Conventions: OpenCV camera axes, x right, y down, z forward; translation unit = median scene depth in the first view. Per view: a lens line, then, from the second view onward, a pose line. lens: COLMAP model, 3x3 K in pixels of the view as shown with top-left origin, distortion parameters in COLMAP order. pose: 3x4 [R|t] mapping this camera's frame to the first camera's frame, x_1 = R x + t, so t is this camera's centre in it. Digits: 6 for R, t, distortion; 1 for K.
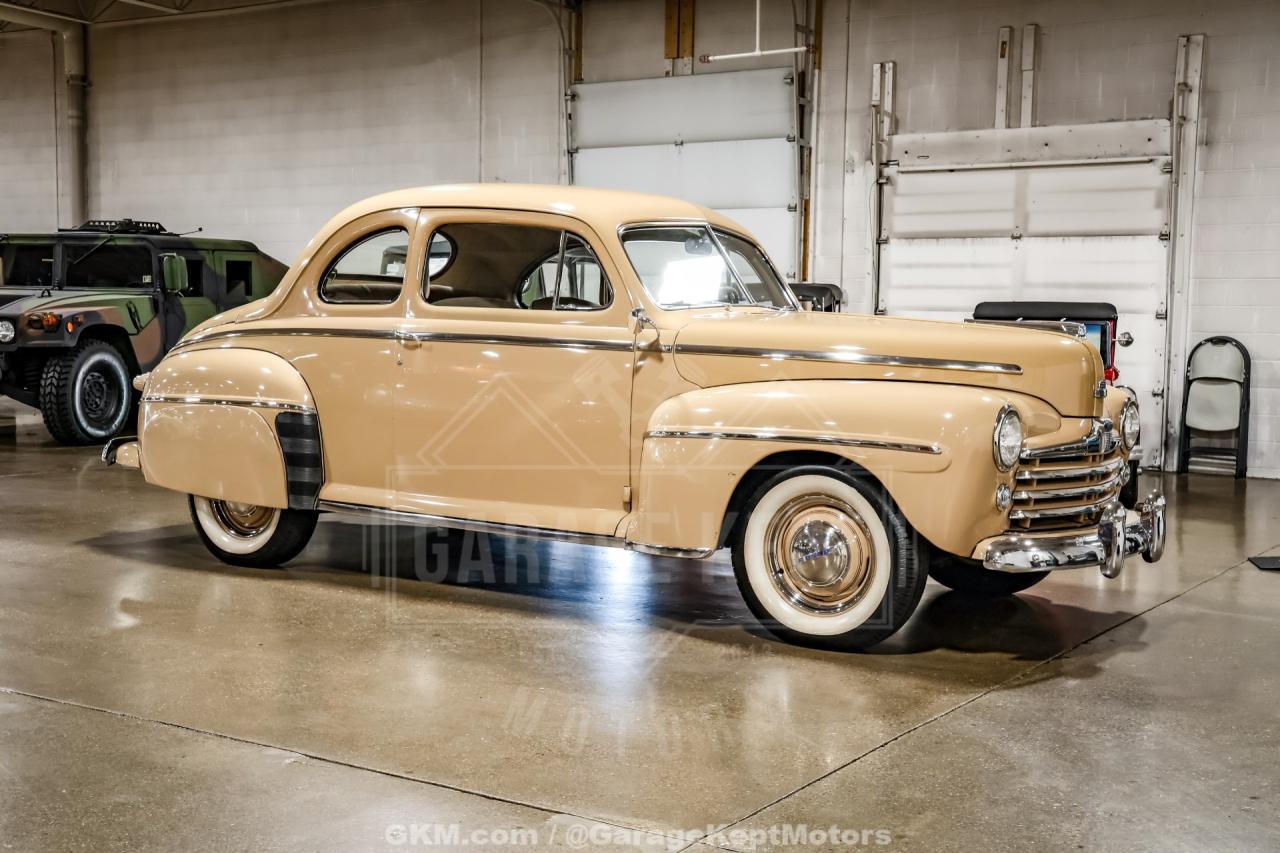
lens RADIAL K [[1546.9, 0, 640.0], [0, 1546.9, 426.5], [0, 0, 1]] dist [-0.002573, 0.278332]
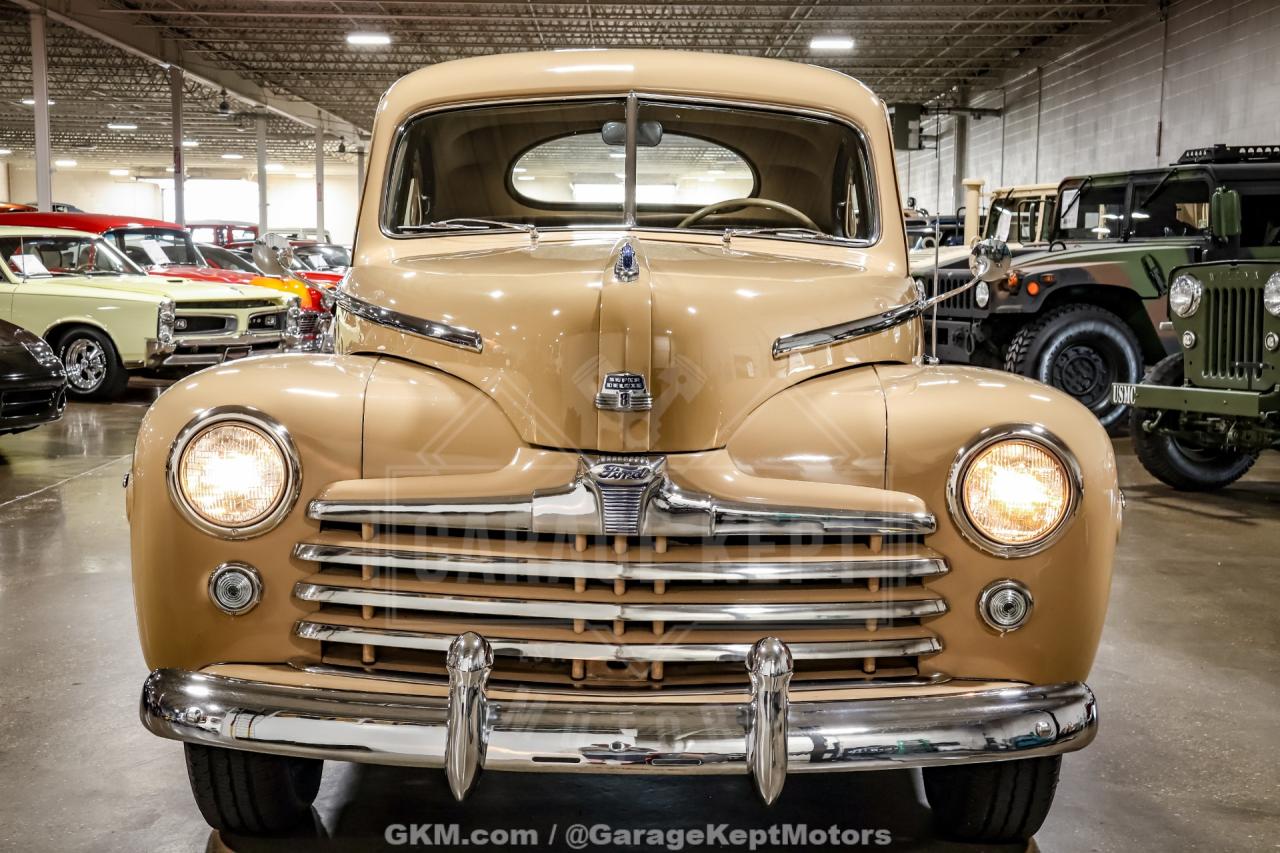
lens RADIAL K [[1850.6, 0, 640.0], [0, 1850.6, 426.5], [0, 0, 1]] dist [0.137518, 0.057845]
pose [[0.567213, 0.058731, -0.821475, 0.304274], [-0.056155, 0.997891, 0.032570, -0.012938], [0.821655, 0.027655, 0.569314, 0.289802]]
